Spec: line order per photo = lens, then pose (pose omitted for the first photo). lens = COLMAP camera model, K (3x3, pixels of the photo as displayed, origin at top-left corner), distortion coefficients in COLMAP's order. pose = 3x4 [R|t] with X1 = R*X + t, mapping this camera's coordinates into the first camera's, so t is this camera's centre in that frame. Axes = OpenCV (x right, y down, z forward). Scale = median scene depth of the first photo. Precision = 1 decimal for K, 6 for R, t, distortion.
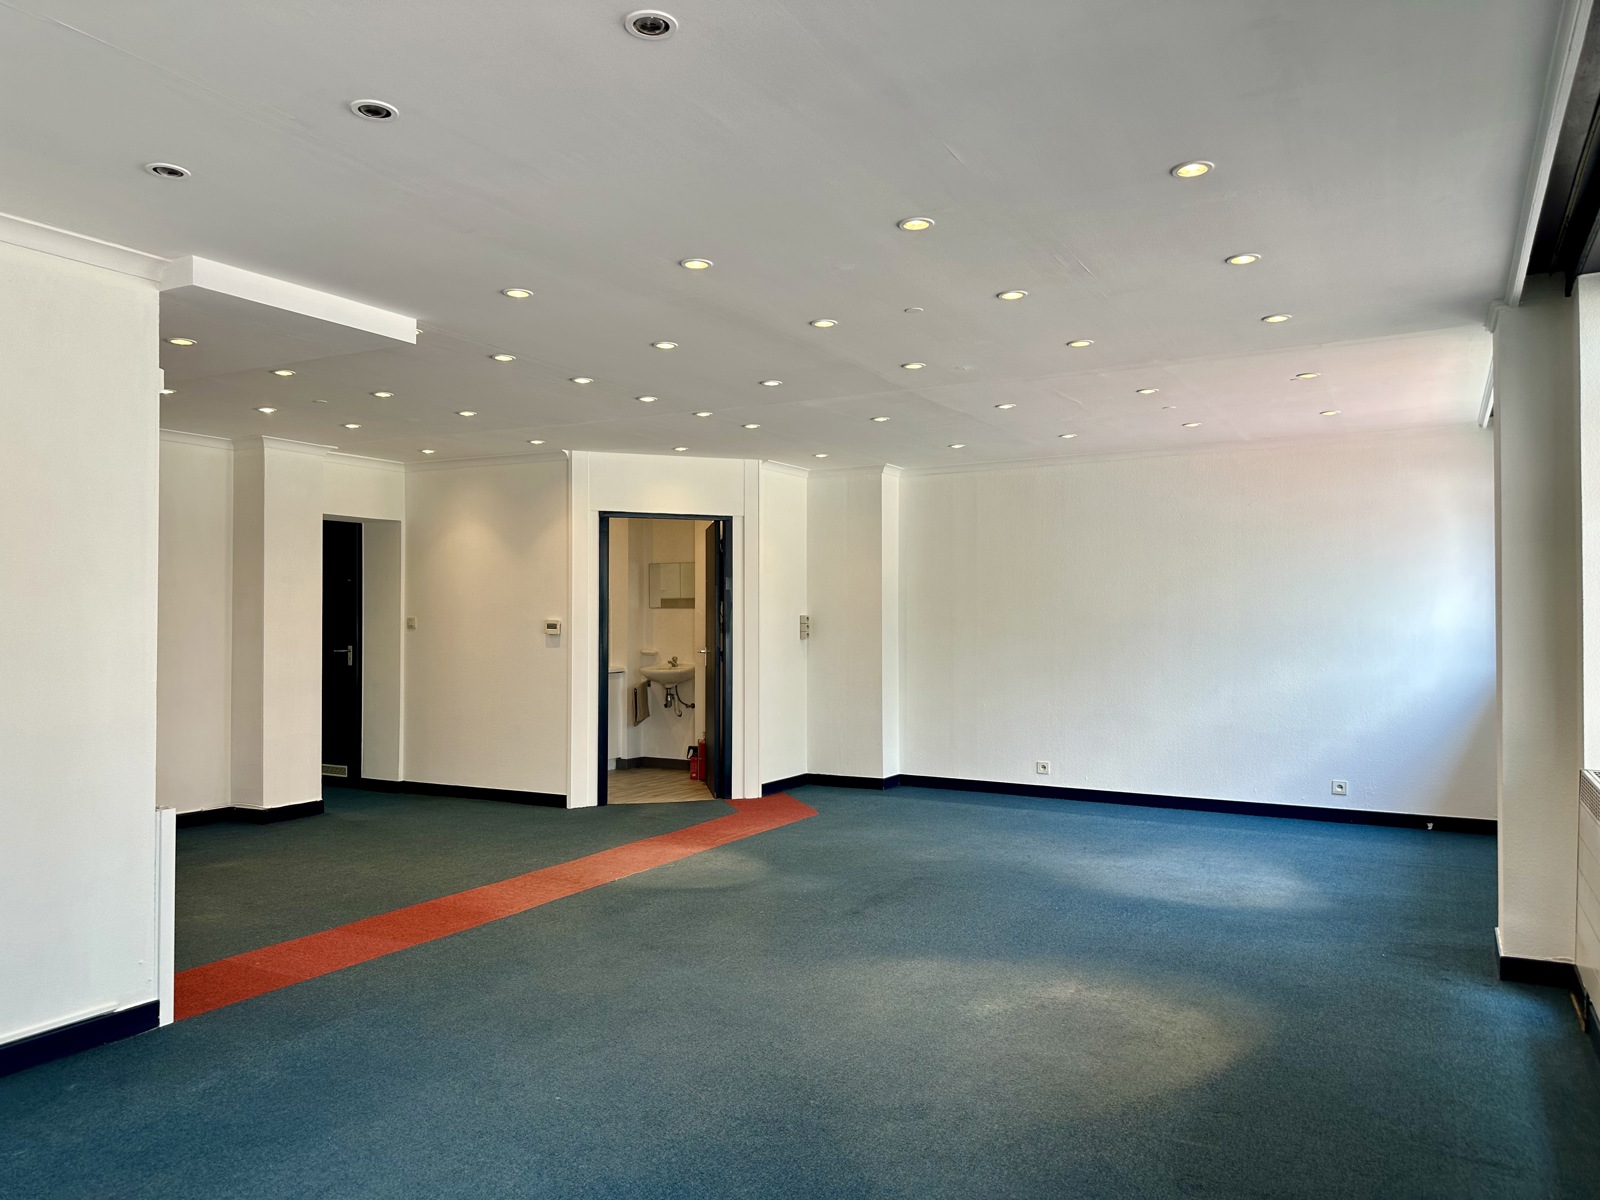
lens RADIAL K [[1121.4, 0, 800.8], [0, 1121.4, 606.8], [0, 0, 1]] dist [0.107551, -0.148379]
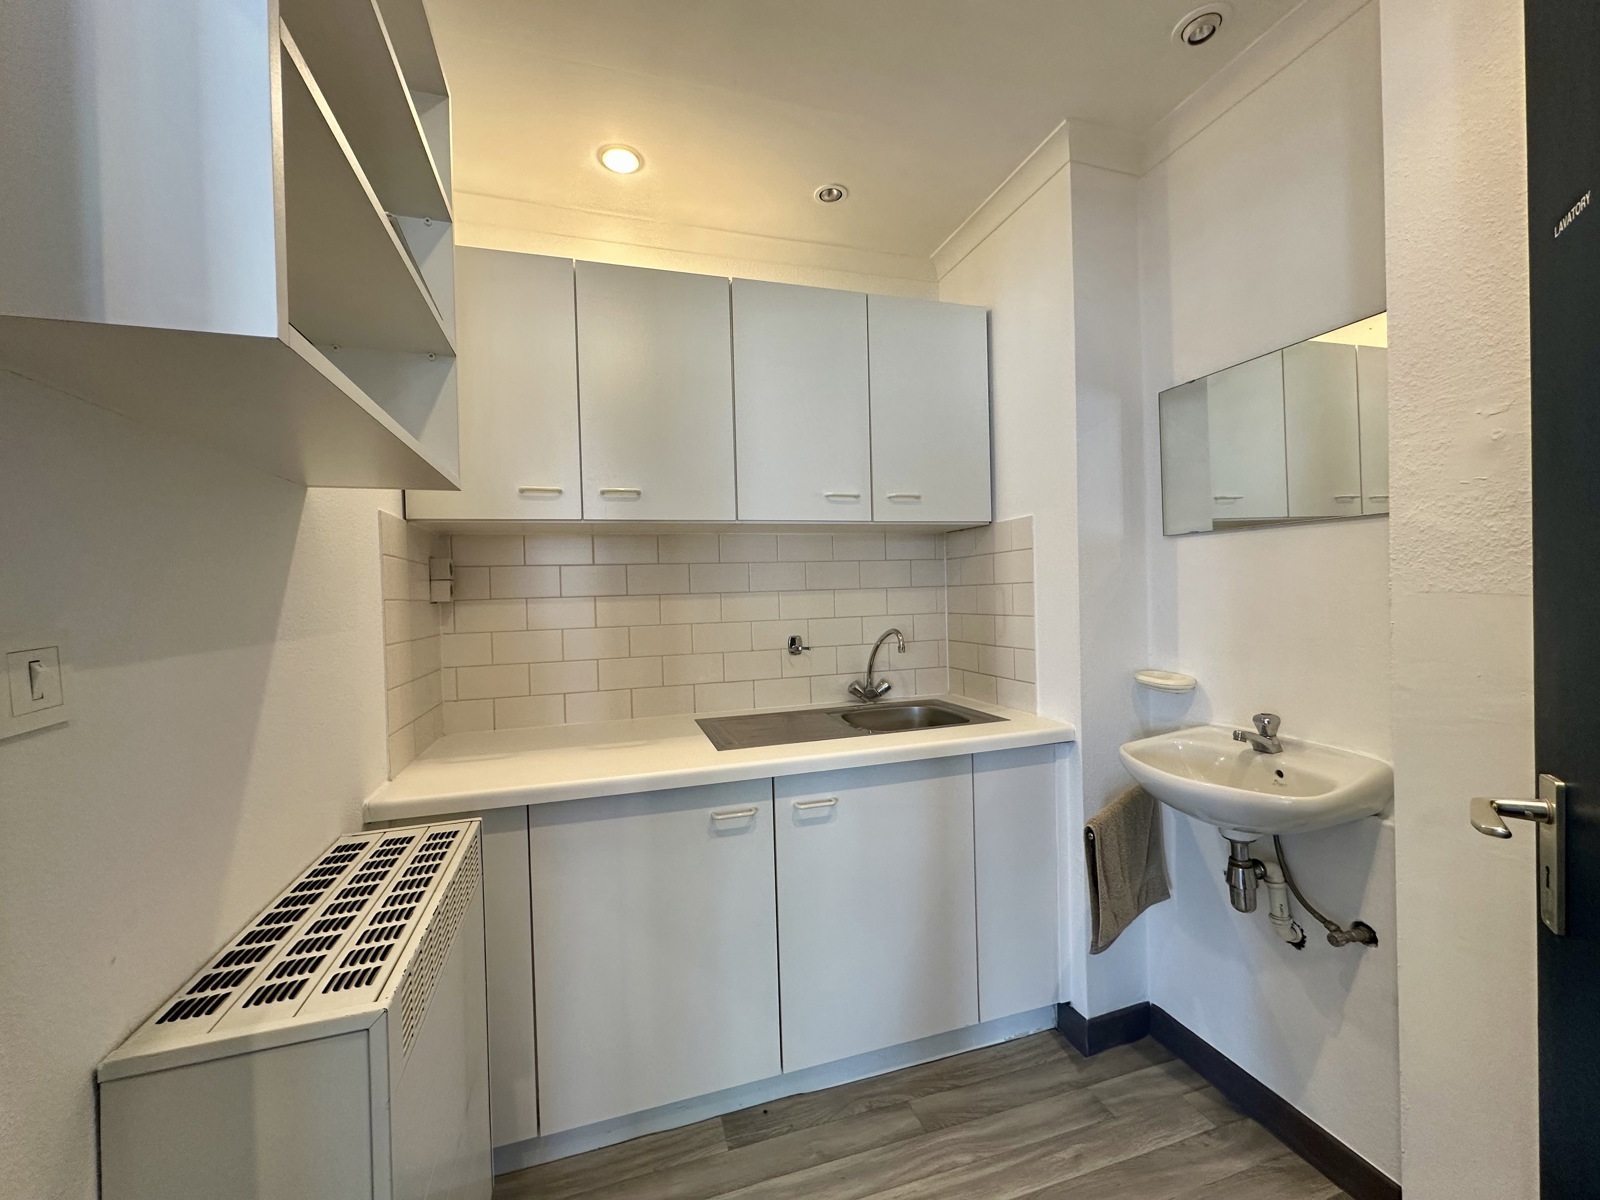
lens RADIAL K [[641.8, 0, 796.5], [0, 641.8, 599.7], [0, 0, 1]] dist [0.000920, -0.000033]
pose [[0.720654, -0.011901, -0.693192, -0.174530], [0.034181, 0.999247, 0.018380, 0.024098], [0.692451, -0.036940, 0.720518, 1.627299]]
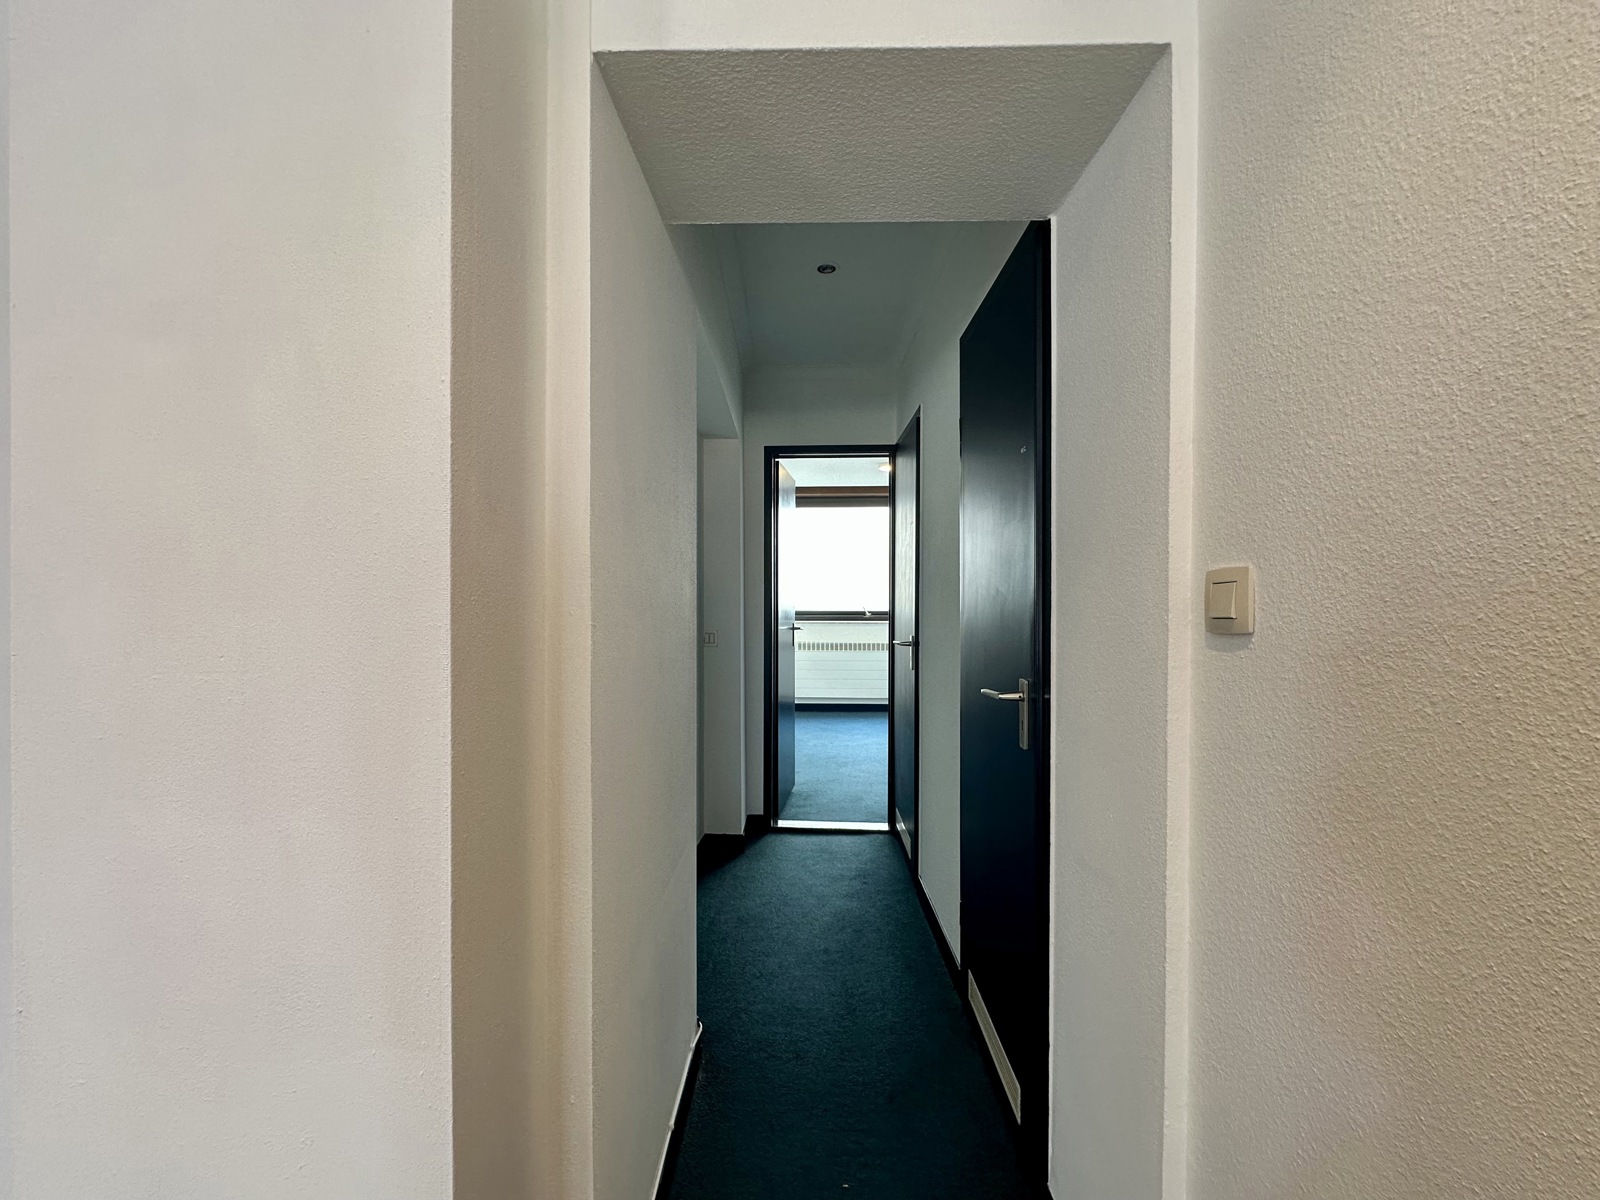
lens RADIAL K [[640.3, 0, 799.0], [0, 640.3, 598.4], [0, 0, 1]] dist [-0.002985, -0.000041]
pose [[0.463960, 0.010523, -0.885794, -0.503701], [0.005089, 0.999881, 0.014544, 0.020529], [0.885842, -0.011256, 0.463851, 1.565496]]
